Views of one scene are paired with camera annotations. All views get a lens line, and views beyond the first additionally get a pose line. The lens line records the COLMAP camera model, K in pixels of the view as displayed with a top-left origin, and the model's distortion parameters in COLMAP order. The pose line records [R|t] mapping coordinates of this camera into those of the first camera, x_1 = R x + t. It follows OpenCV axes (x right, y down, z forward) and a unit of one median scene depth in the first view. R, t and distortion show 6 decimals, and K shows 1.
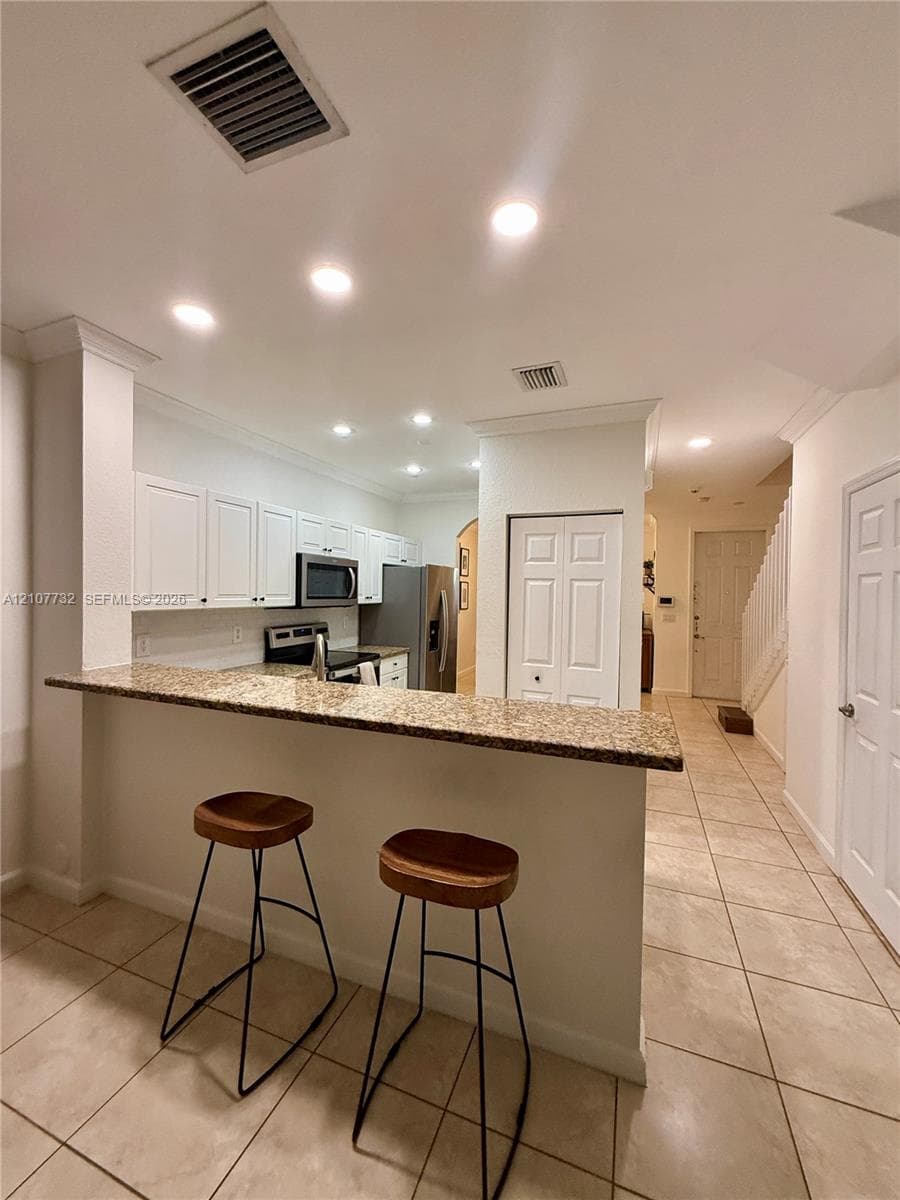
lens RADIAL K [[484.0, 0, 451.8], [0, 484.0, 597.9], [0, 0, 1]] dist [0.001630, 0.000673]
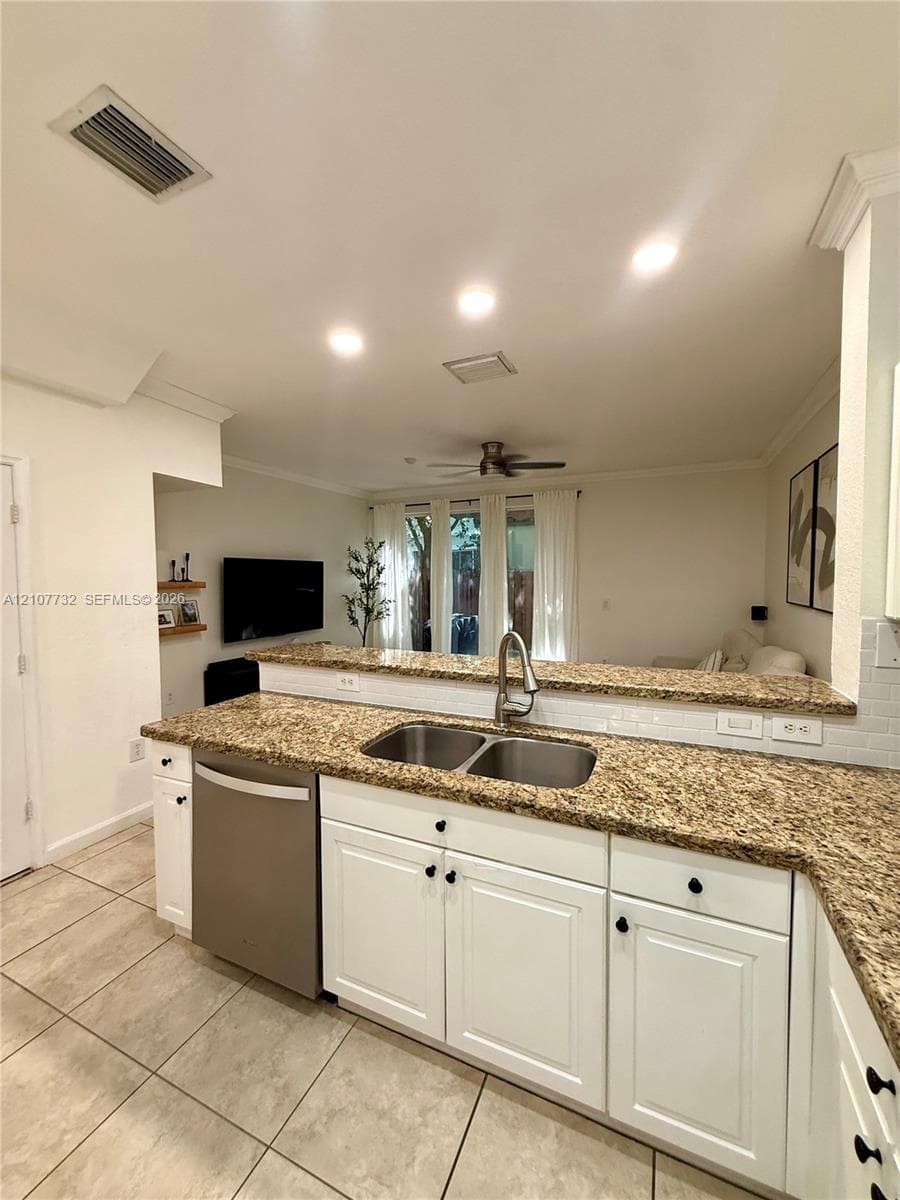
lens RADIAL K [[476.7, 0, 452.8], [0, 476.7, 597.7], [0, 0, 1]] dist [0.009152, -0.005999]
pose [[-0.998577, -0.012305, 0.051889, -0.125789], [-0.009006, 0.997952, 0.063335, -0.016839], [-0.052562, 0.062777, -0.996643, 1.049025]]
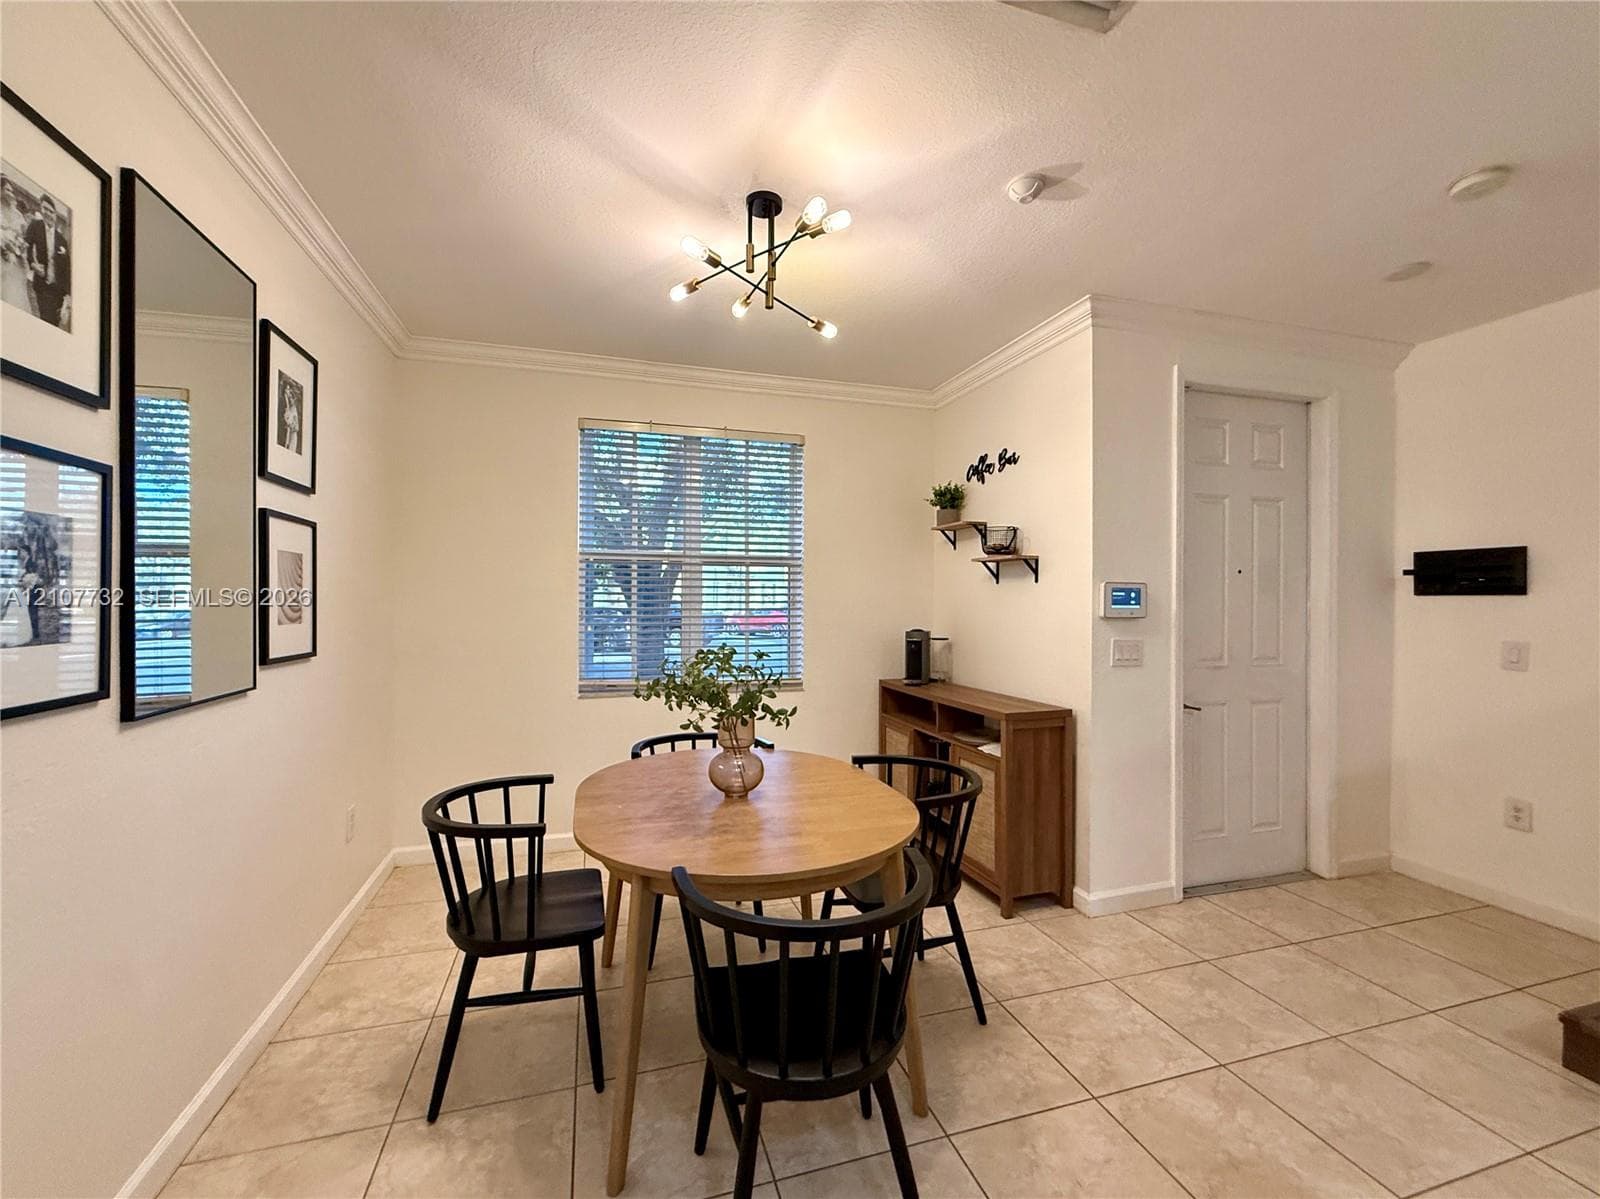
lens RADIAL K [[645.3, 0, 795.3], [0, 645.3, 599.0], [0, 0, 1]] dist [0.001630, 0.000673]
pose [[0.787505, -0.012676, 0.616177, 0.056539], [0.016308, 0.999867, -0.000273, 0.005767], [-0.616092, 0.010263, 0.787607, 1.505848]]
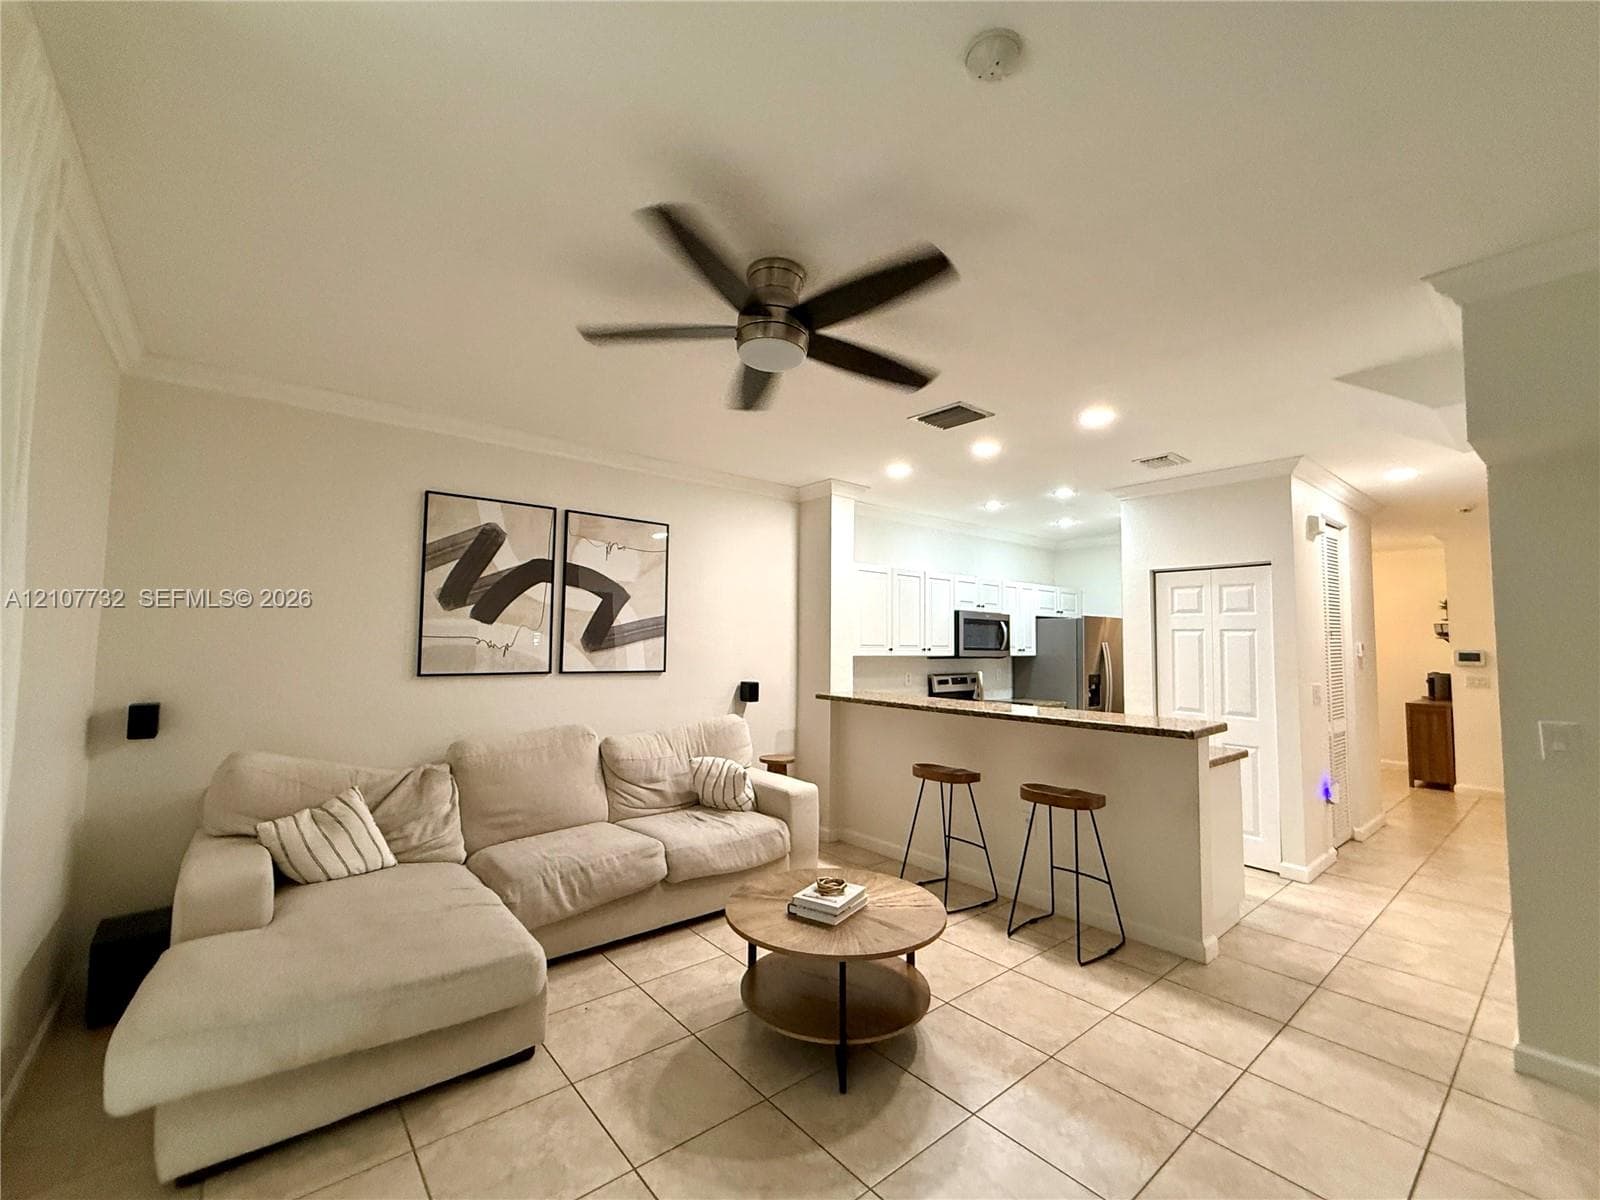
lens RADIAL K [[672.2, 0, 792.1], [0, 672.2, 600.2], [0, 0, 1]] dist [0.001647, 0.000630]
pose [[0.871023, -0.036123, -0.489912, 0.132364], [-0.005781, 0.996470, -0.083750, 0.020647], [0.491208, 0.075780, 0.867740, -0.598951]]
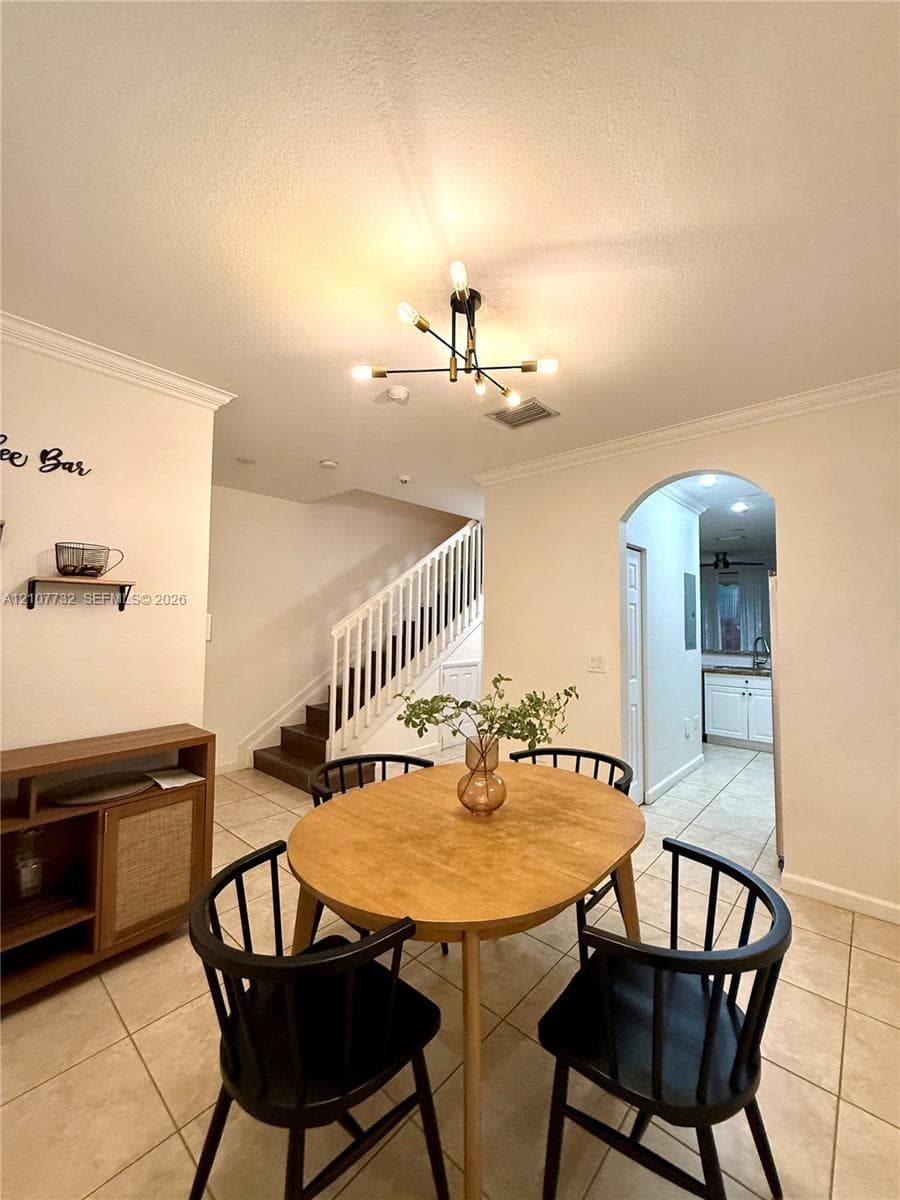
lens RADIAL K [[481.4, 0, 448.5], [0, 481.4, 597.7], [0, 0, 1]] dist [0.000735, 0.000214]
pose [[-0.932575, -0.006144, 0.360923, 0.219355], [-0.018797, 0.999325, -0.031559, -0.017040], [-0.360485, -0.036216, -0.932062, 2.411428]]
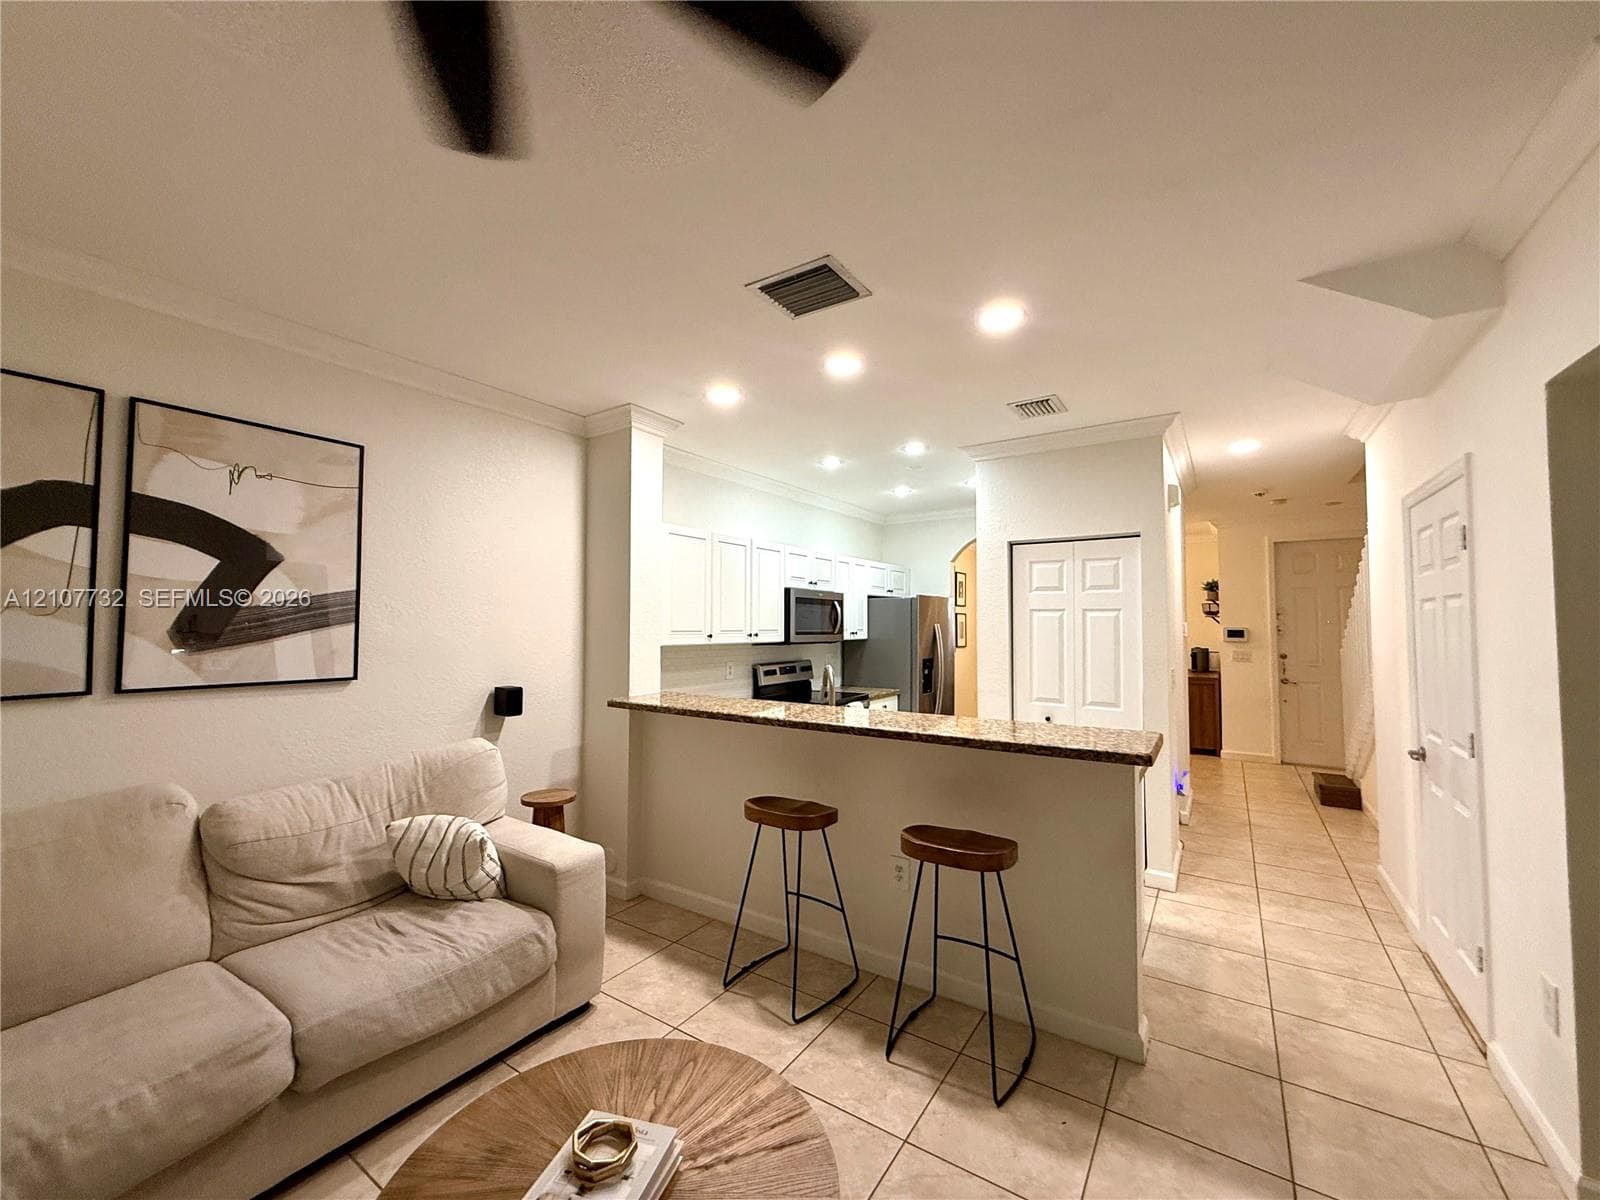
lens RADIAL K [[645.3, 0, 795.3], [0, 645.3, 599.5], [0, 0, 1]] dist [0.001630, 0.000673]
pose [[0.975031, -0.022273, -0.220949, -0.012436], [0.009947, 0.998339, -0.056742, 0.005370], [0.221845, 0.053127, 0.973633, -0.263776]]
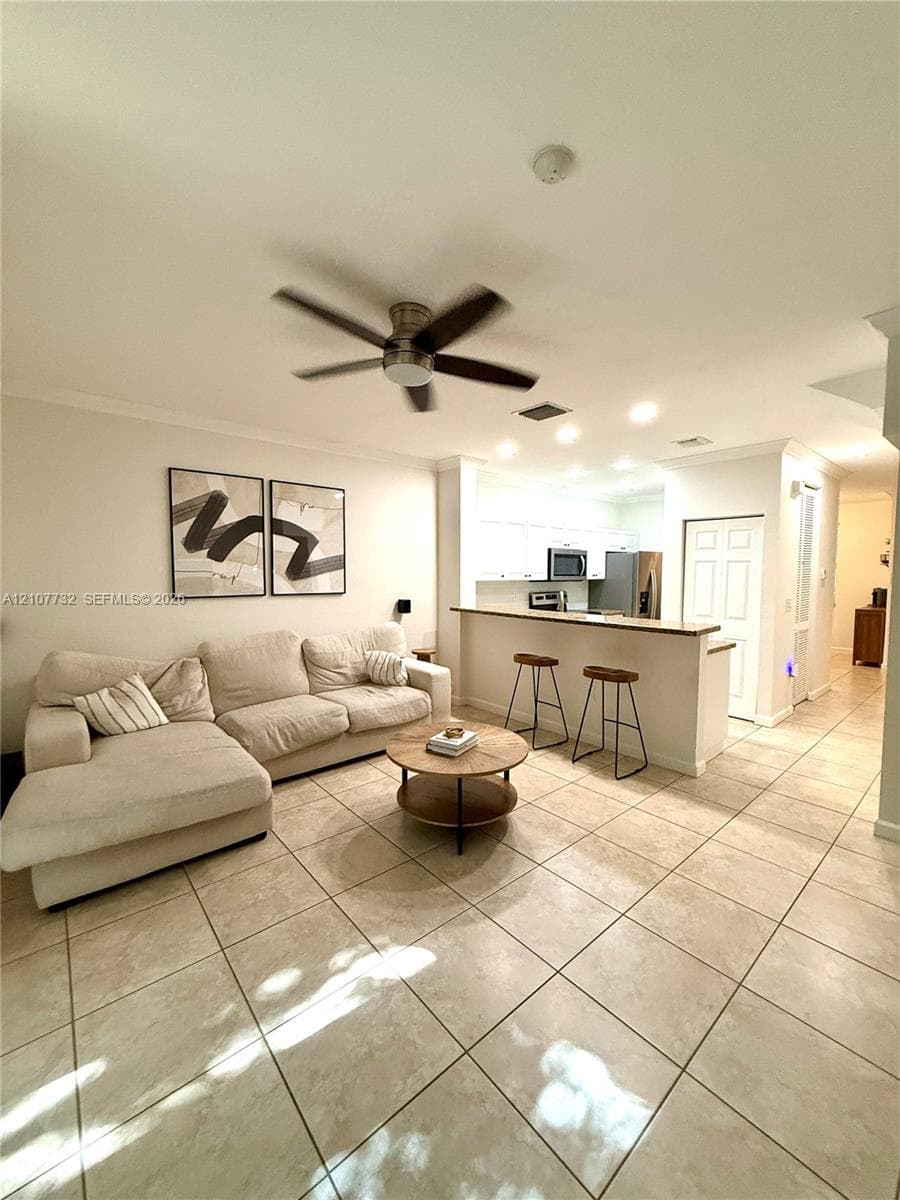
lens RADIAL K [[481.4, 0, 448.5], [0, 481.4, 597.7], [0, 0, 1]] dist [0.000735, 0.000214]
pose [[0.879021, 0.016379, -0.476501, 0.169621], [0.002405, 0.999245, 0.038784, 0.012363], [0.476776, -0.035237, 0.878318, -0.624218]]
